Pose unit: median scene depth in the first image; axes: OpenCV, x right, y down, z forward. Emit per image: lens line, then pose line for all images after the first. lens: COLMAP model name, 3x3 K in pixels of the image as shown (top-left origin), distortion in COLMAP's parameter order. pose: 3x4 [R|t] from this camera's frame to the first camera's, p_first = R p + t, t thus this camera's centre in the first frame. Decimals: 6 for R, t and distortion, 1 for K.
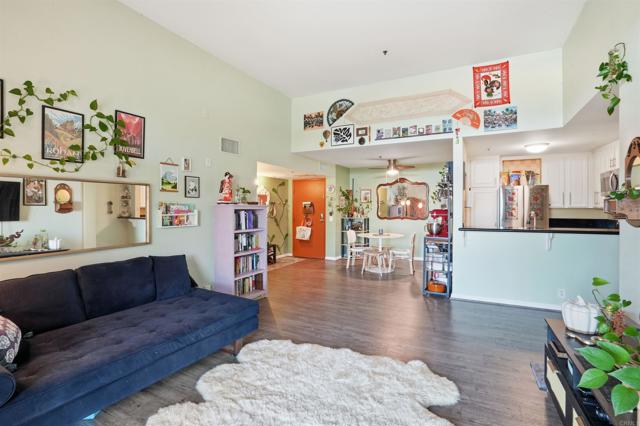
lens RADIAL K [[299.6, 0, 316.9], [0, 299.6, 209.4], [0, 0, 1]] dist [-0.051796, 0.016145]
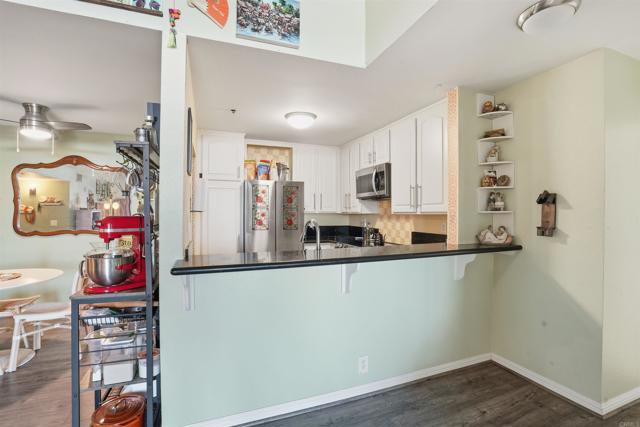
lens RADIAL K [[299.6, 0, 323.1], [0, 299.6, 213.2], [0, 0, 1]] dist [-0.051796, 0.016145]
pose [[0.641400, 0.001785, 0.767204, 0.243210], [0.003221, 0.999982, -0.005019, -0.000566], [-0.767200, 0.005691, 0.641383, 0.476832]]
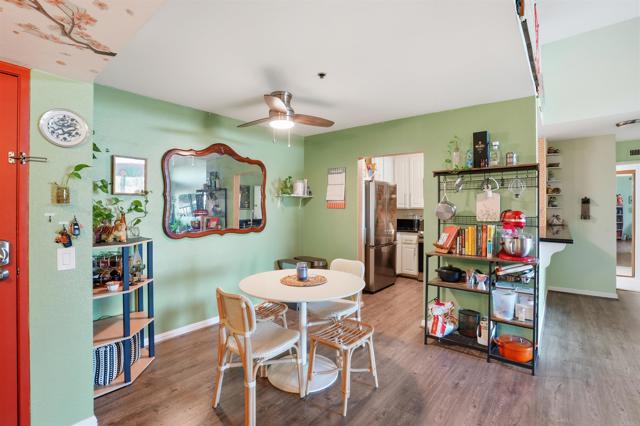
lens RADIAL K [[299.6, 0, 319.0], [0, 299.6, 206.7], [0, 0, 1]] dist [-0.051796, 0.016145]
pose [[0.187546, 0.004555, 0.982245, -0.185535], [0.008538, 0.999944, -0.006268, -0.007316], [-0.982219, 0.009562, 0.187496, 1.085651]]
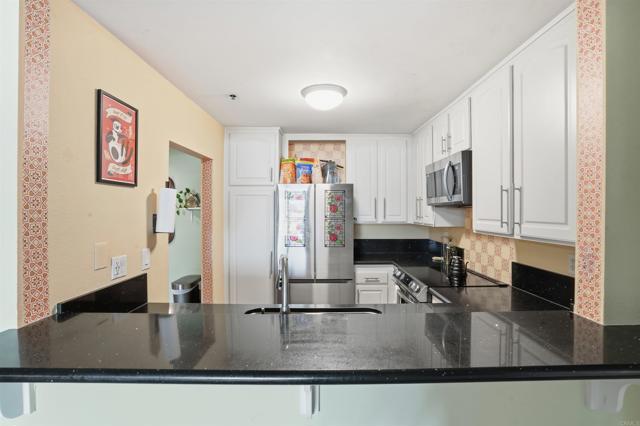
lens RADIAL K [[299.6, 0, 321.5], [0, 299.6, 211.7], [0, 0, 1]] dist [-0.051796, 0.016145]
pose [[0.873738, -0.000846, 0.486397, 0.463743], [0.003649, 0.999982, -0.004816, -0.027987], [-0.486384, 0.005983, 0.873725, 0.531655]]
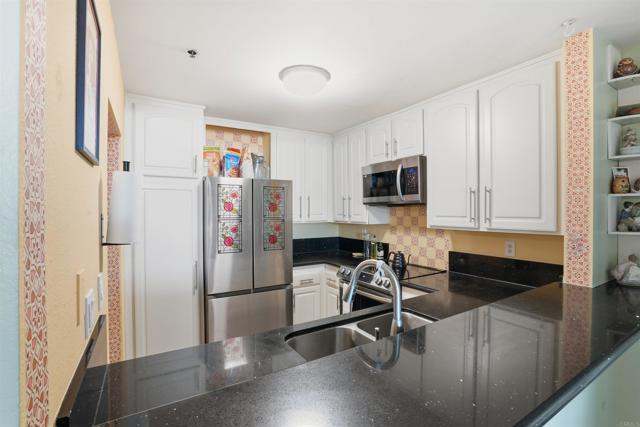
lens RADIAL K [[299.6, 0, 324.0], [0, 299.6, 212.9], [0, 0, 1]] dist [-0.051796, 0.016145]
pose [[0.496386, -0.007279, 0.868071, 0.360227], [0.010918, 0.999938, 0.002142, -0.027190], [-0.868033, 0.008414, 0.496435, 0.687336]]
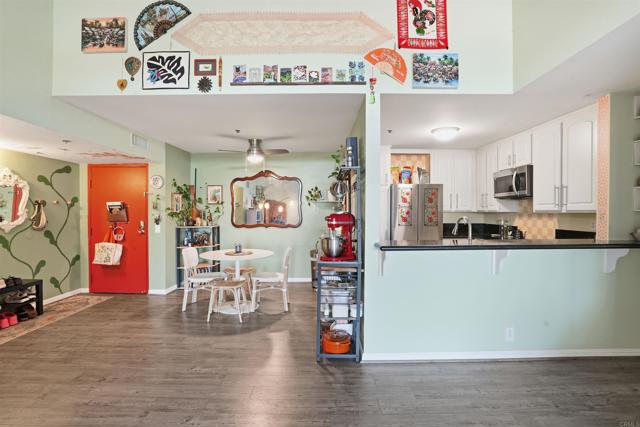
lens RADIAL K [[299.6, 0, 319.4], [0, 299.6, 214.1], [0, 0, 1]] dist [-0.051796, 0.016145]
pose [[0.881896, -0.003813, 0.471428, 0.076629], [0.002846, 0.999992, 0.002764, -0.000683], [-0.471435, -0.001096, 0.881900, 0.413140]]
